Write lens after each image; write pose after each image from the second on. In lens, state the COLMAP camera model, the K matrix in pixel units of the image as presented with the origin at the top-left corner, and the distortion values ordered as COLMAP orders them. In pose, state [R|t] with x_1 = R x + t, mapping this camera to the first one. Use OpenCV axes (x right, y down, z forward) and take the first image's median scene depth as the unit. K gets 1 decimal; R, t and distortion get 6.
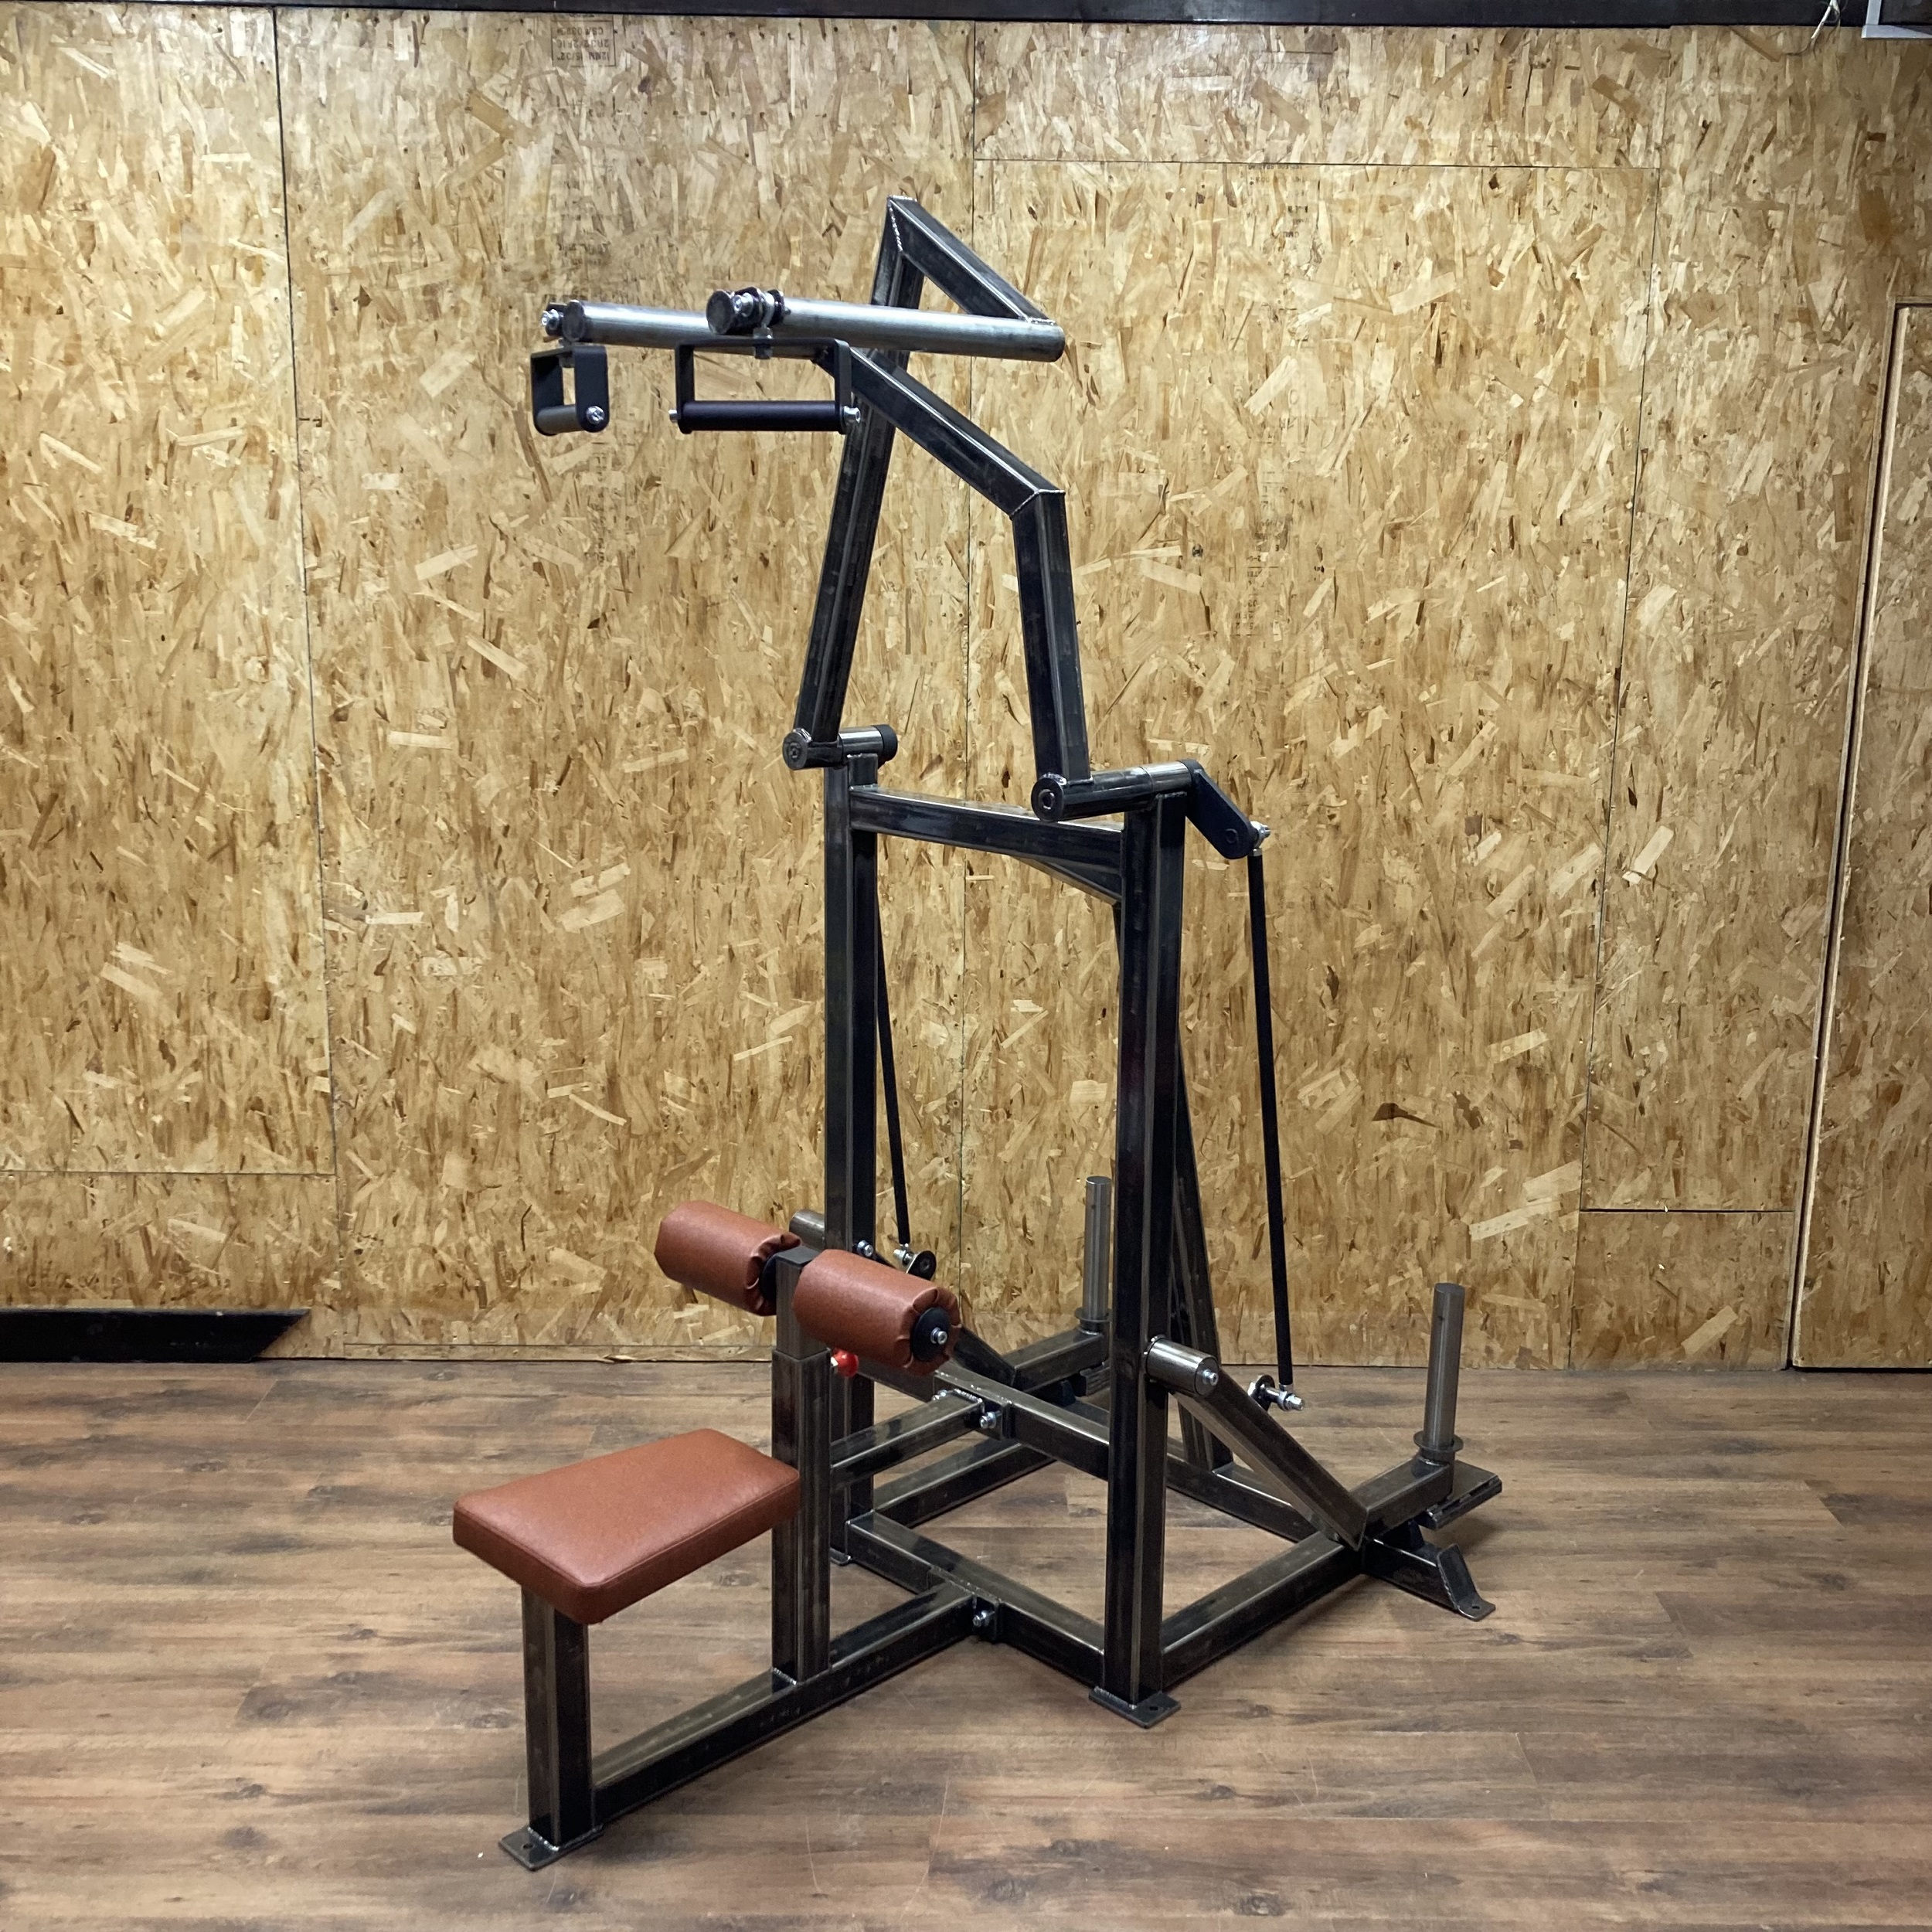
lens RADIAL K [[2040.6, 0, 978.7], [0, 2040.6, 954.2], [0, 0, 1]] dist [0.169099, -0.521922]
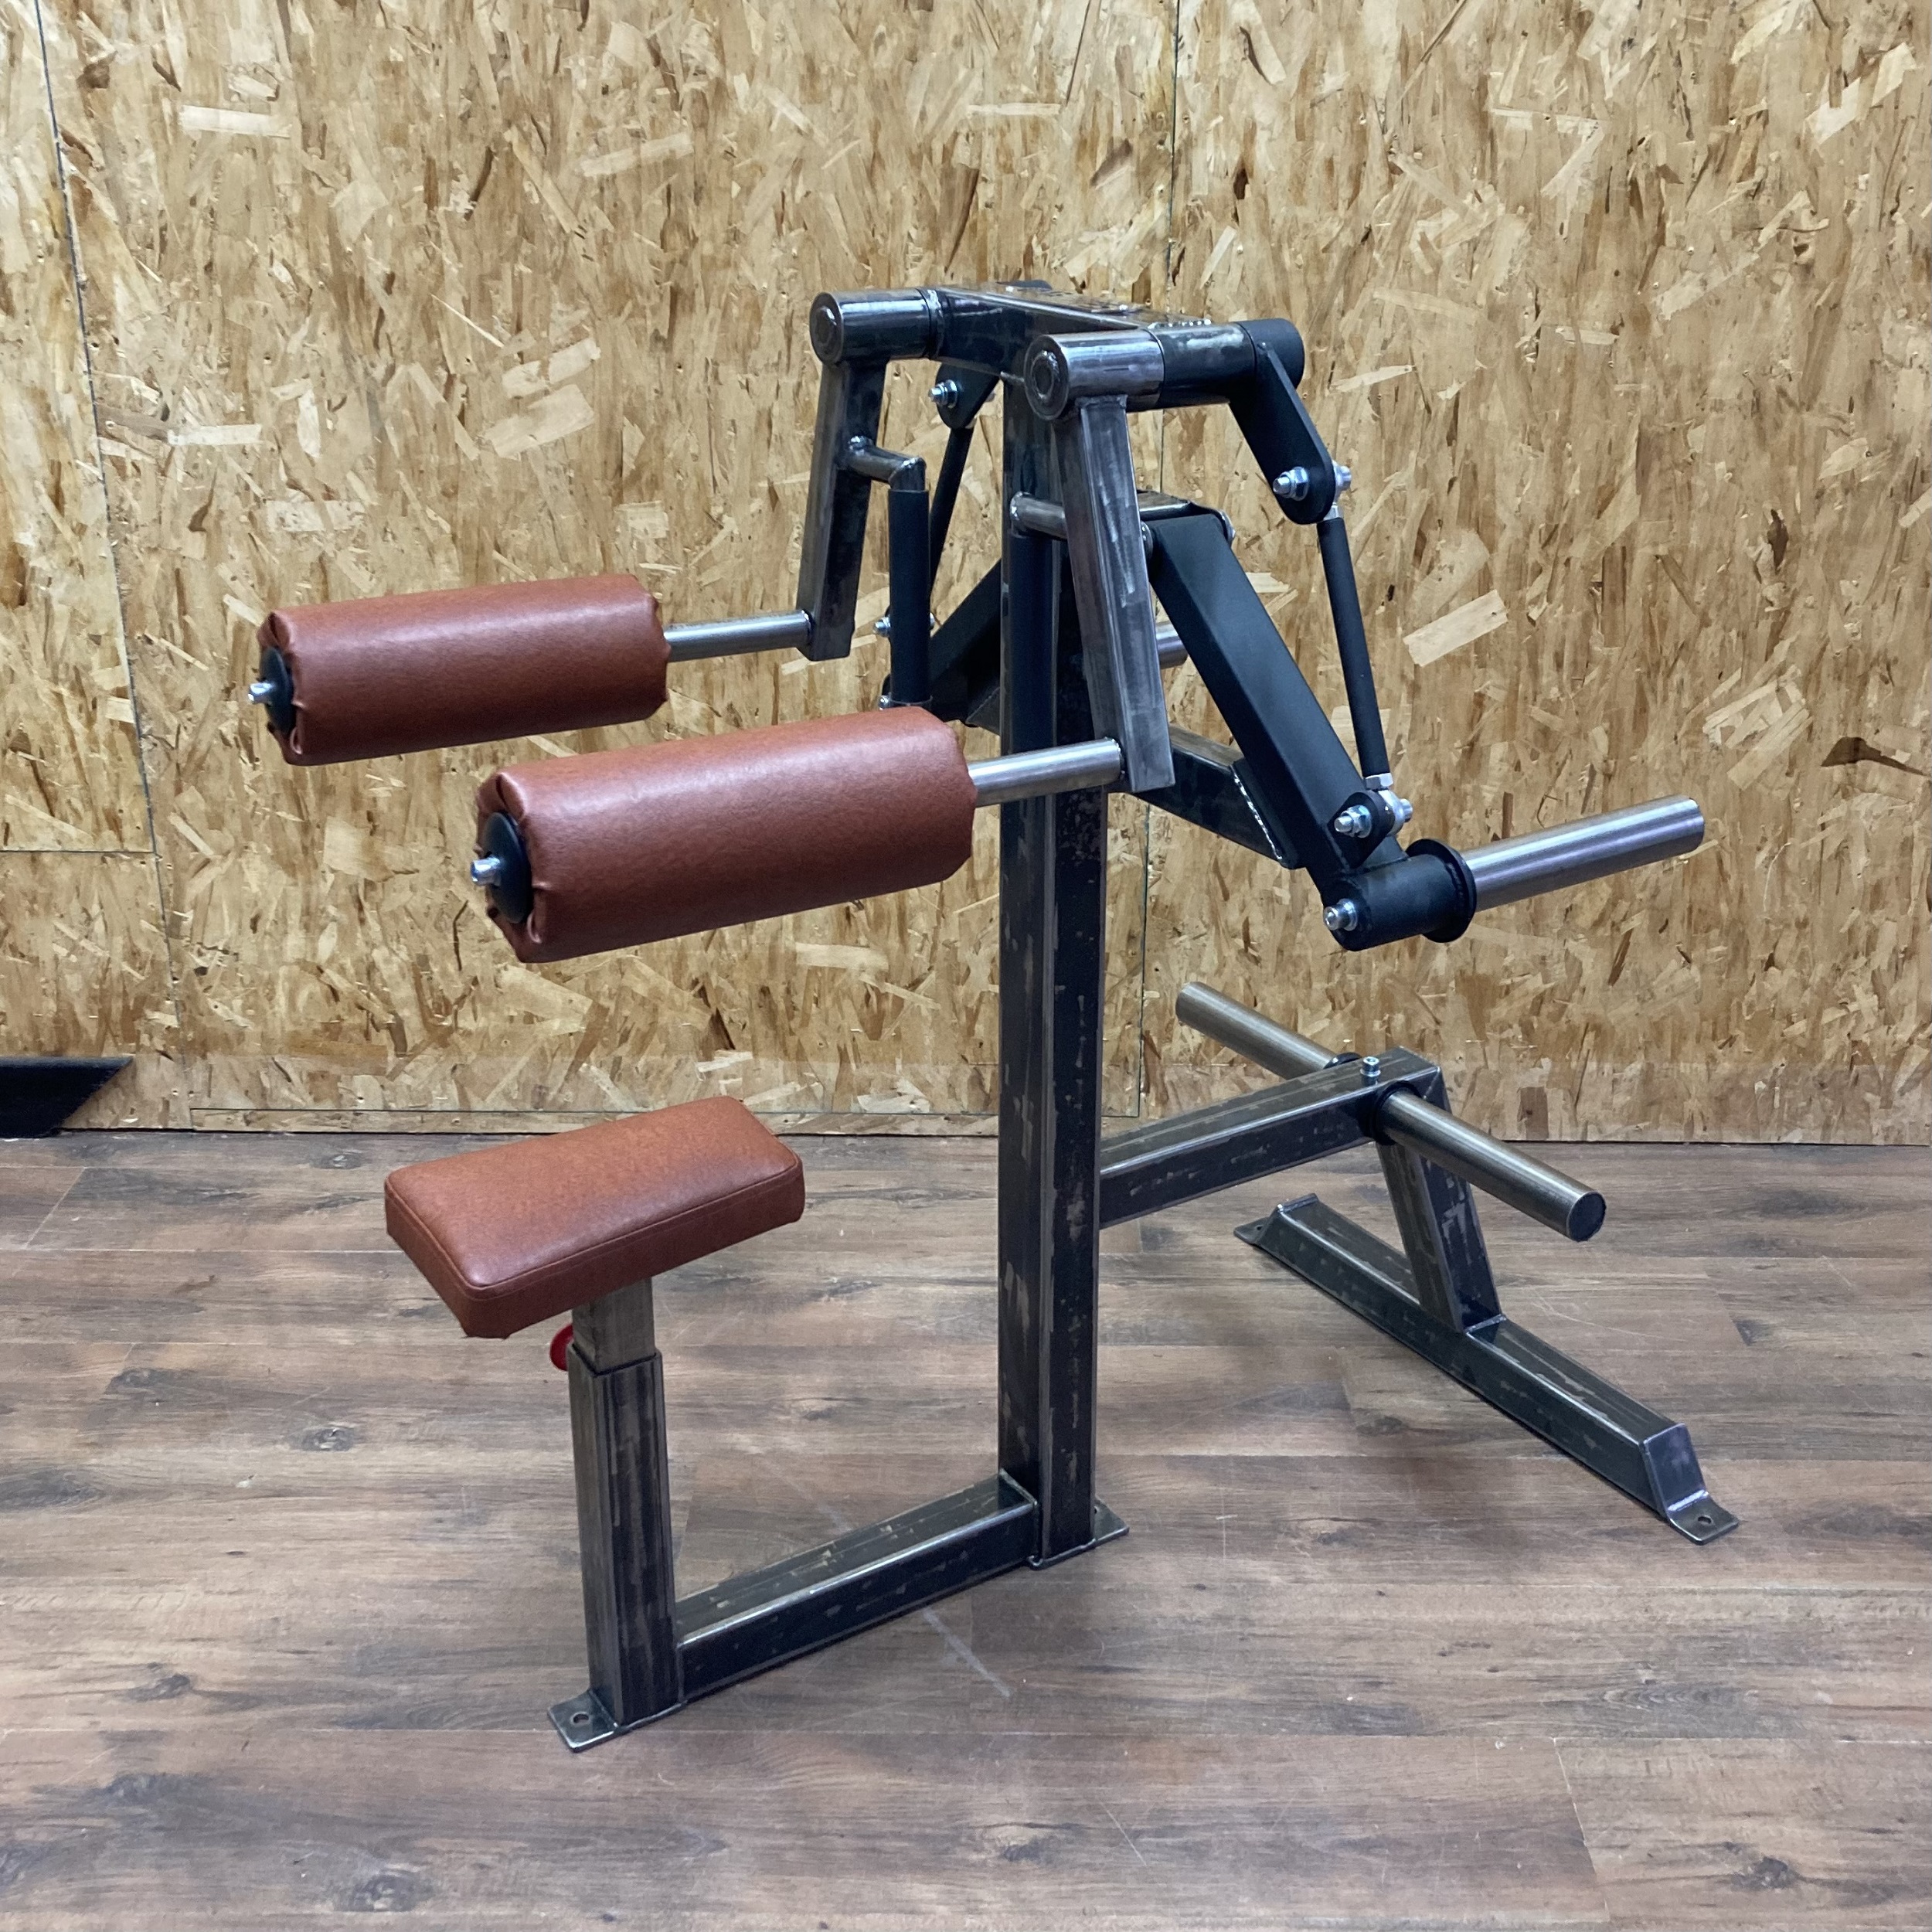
lens RADIAL K [[2235.5, 0, 994.3], [0, 2235.5, 892.4], [0, 0, 1]] dist [0.142374, -0.417552]
pose [[0.999863, -0.001020, -0.016531, -0.045492], [0.003769, 0.985922, 0.167162, 0.004602], [0.016128, -0.167202, 0.985791, 0.331439]]
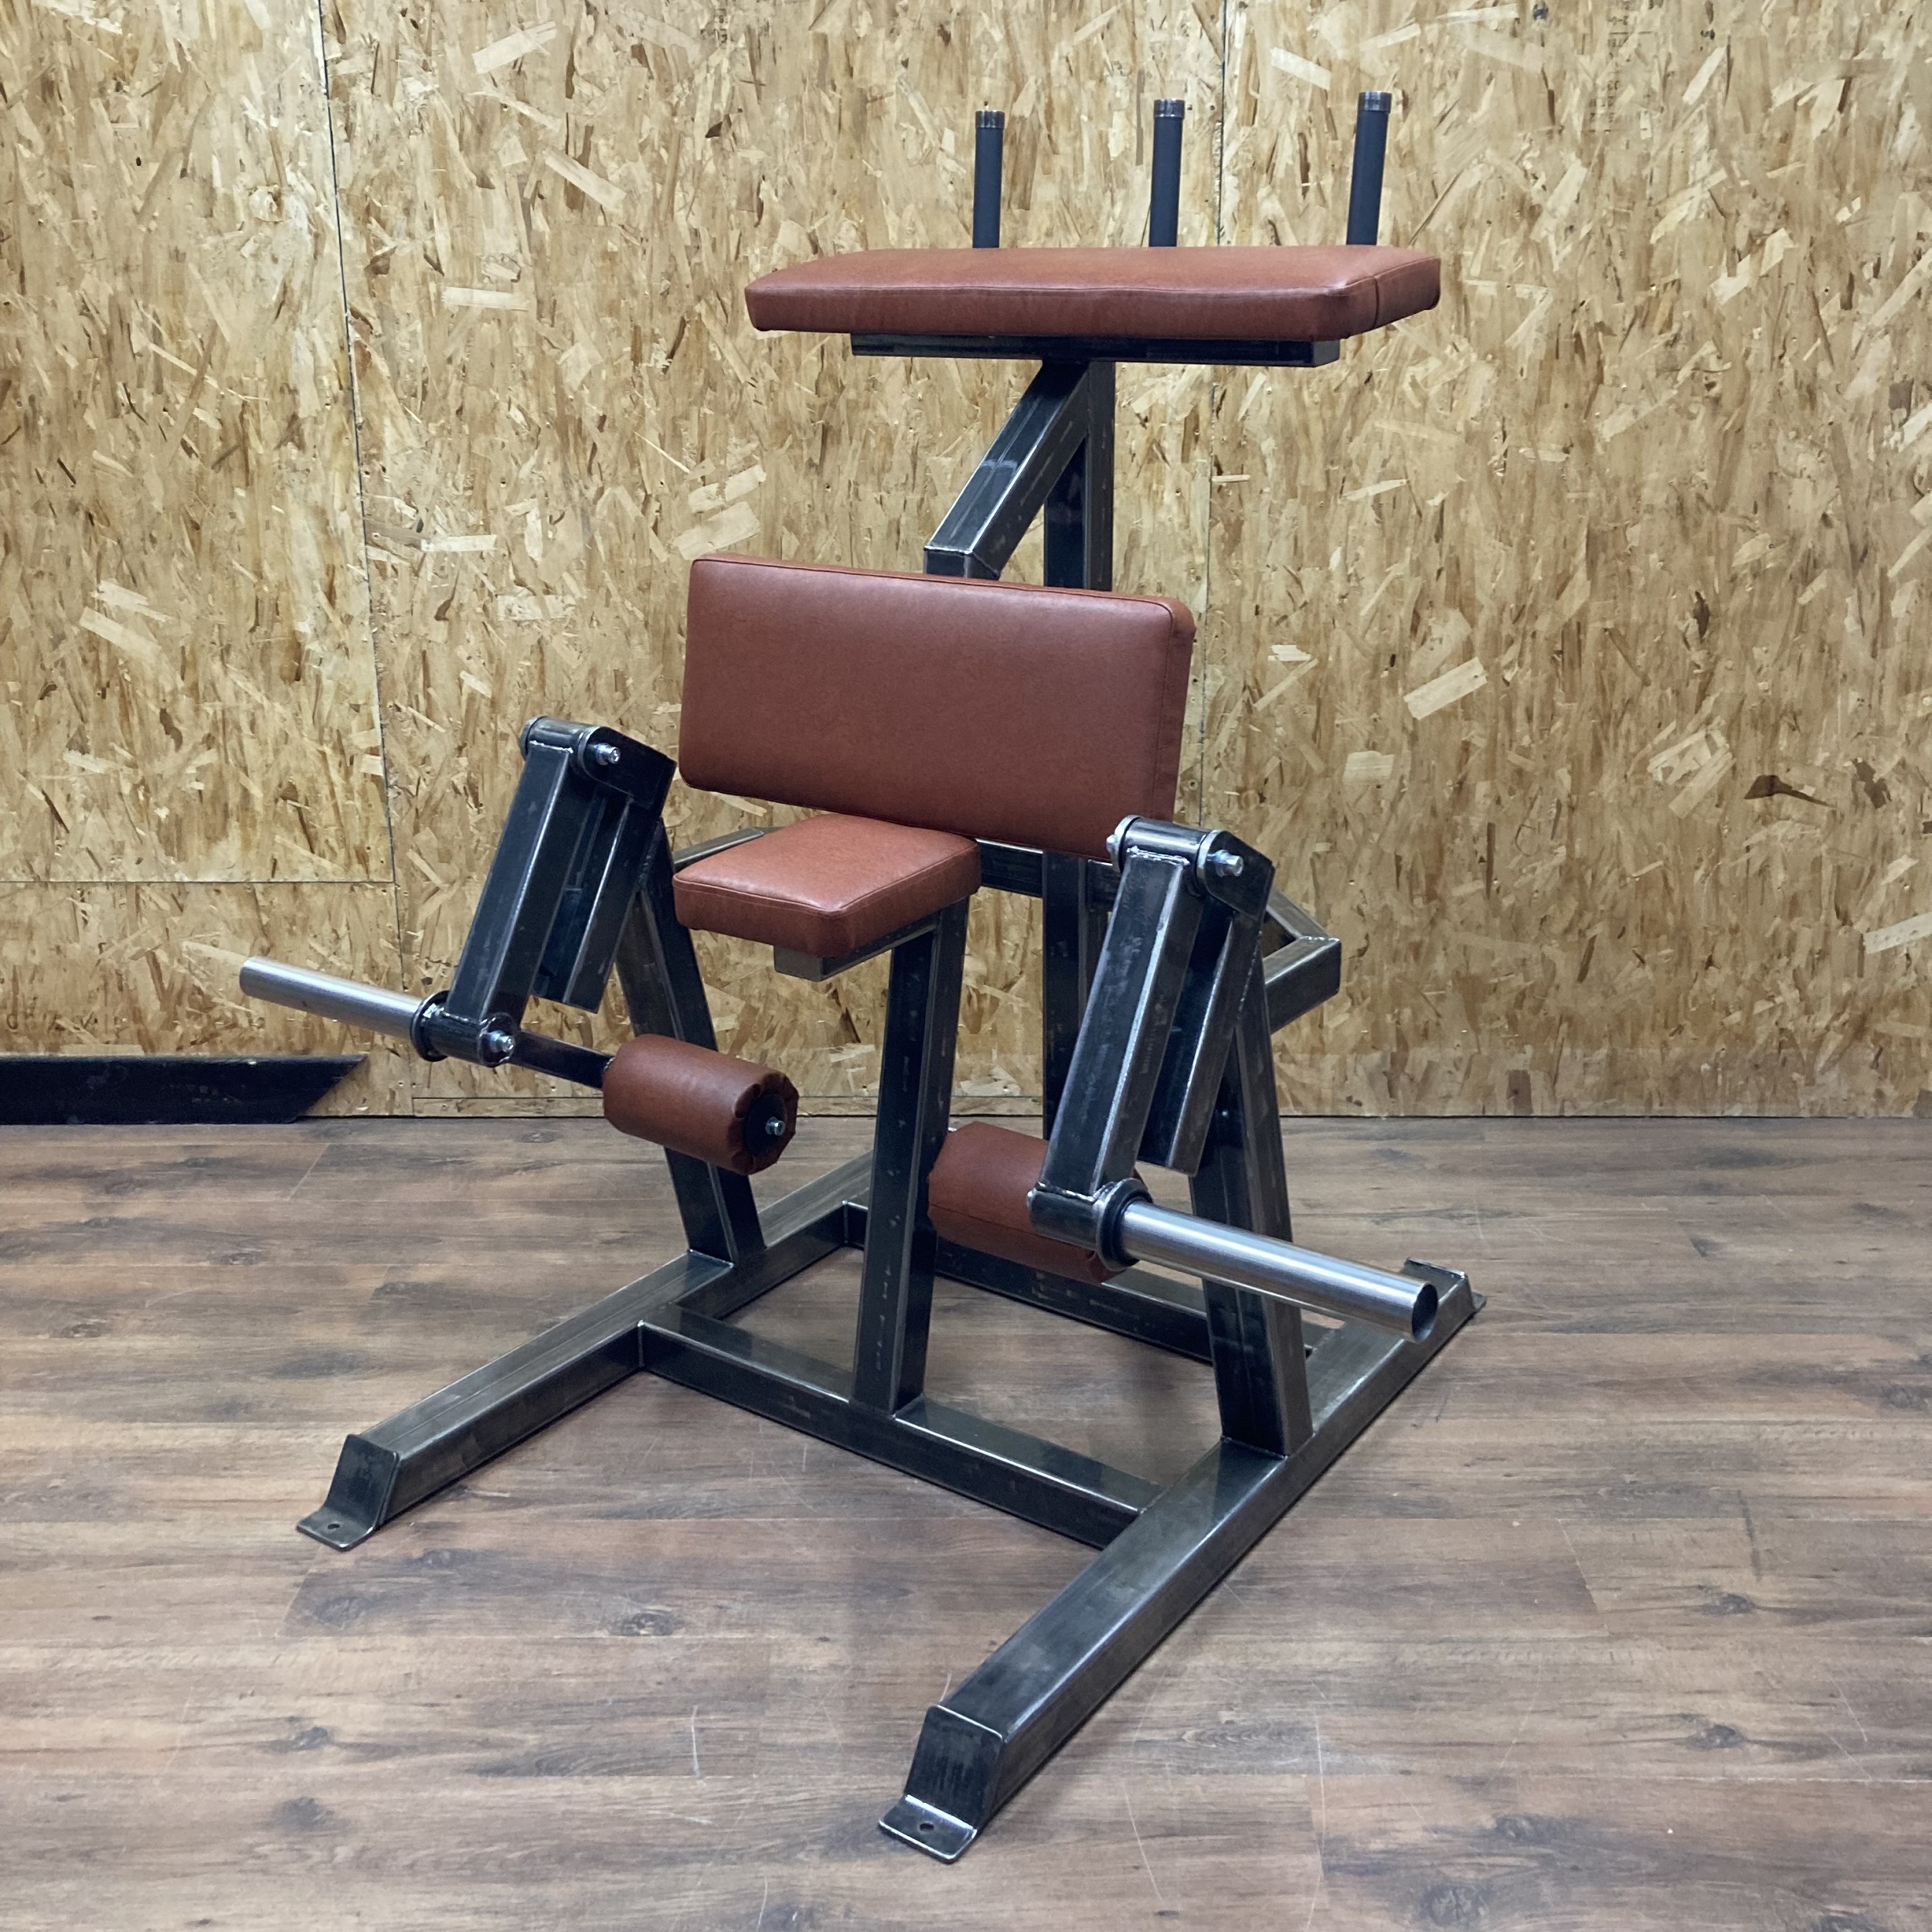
lens RADIAL K [[2059.2, 0, 986.7], [0, 2059.2, 865.4], [0, 0, 1]] dist [0.136913, -0.387136]
pose [[0.999784, -0.010861, -0.017727, -0.076788], [0.012155, 0.997142, 0.074566, 0.046008], [0.016867, -0.074765, 0.997058, 0.231527]]
